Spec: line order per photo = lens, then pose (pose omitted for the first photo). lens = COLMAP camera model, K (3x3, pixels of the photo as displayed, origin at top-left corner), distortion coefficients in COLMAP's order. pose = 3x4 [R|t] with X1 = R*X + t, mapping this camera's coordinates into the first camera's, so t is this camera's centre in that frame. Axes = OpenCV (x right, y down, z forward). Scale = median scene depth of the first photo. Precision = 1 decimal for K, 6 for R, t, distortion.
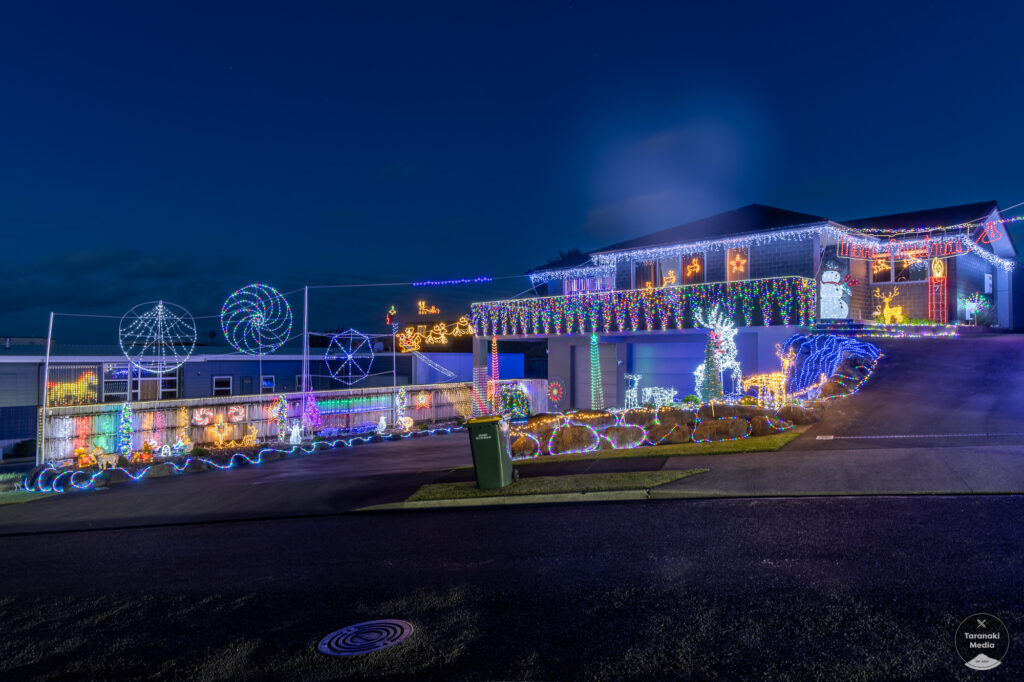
lens RADIAL K [[701.1, 0, 511.9], [0, 701.1, 339.0], [0, 0, 1]] dist [-0.002192, 0.000206]
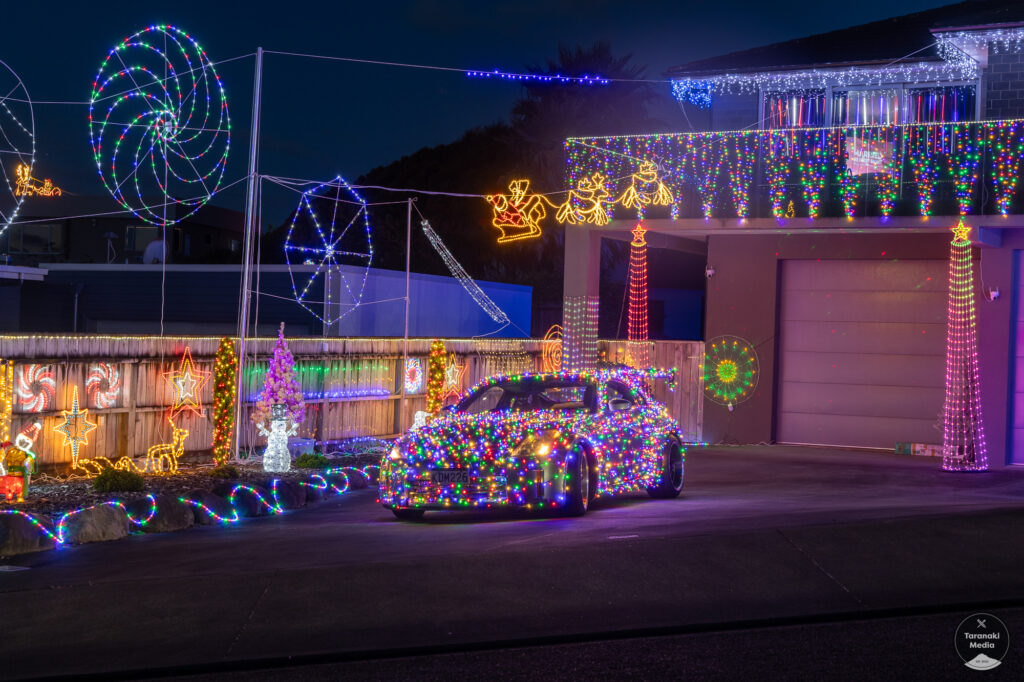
lens RADIAL K [[1670.1, 0, 512.2], [0, 1670.1, 341.7], [0, 0, 1]] dist [0.005518, 0.000000]
pose [[0.959297, 0.035322, 0.280183, -0.411494], [-0.041468, 0.999011, 0.016038, 0.059361], [-0.279339, -0.027004, 0.959813, 0.126725]]
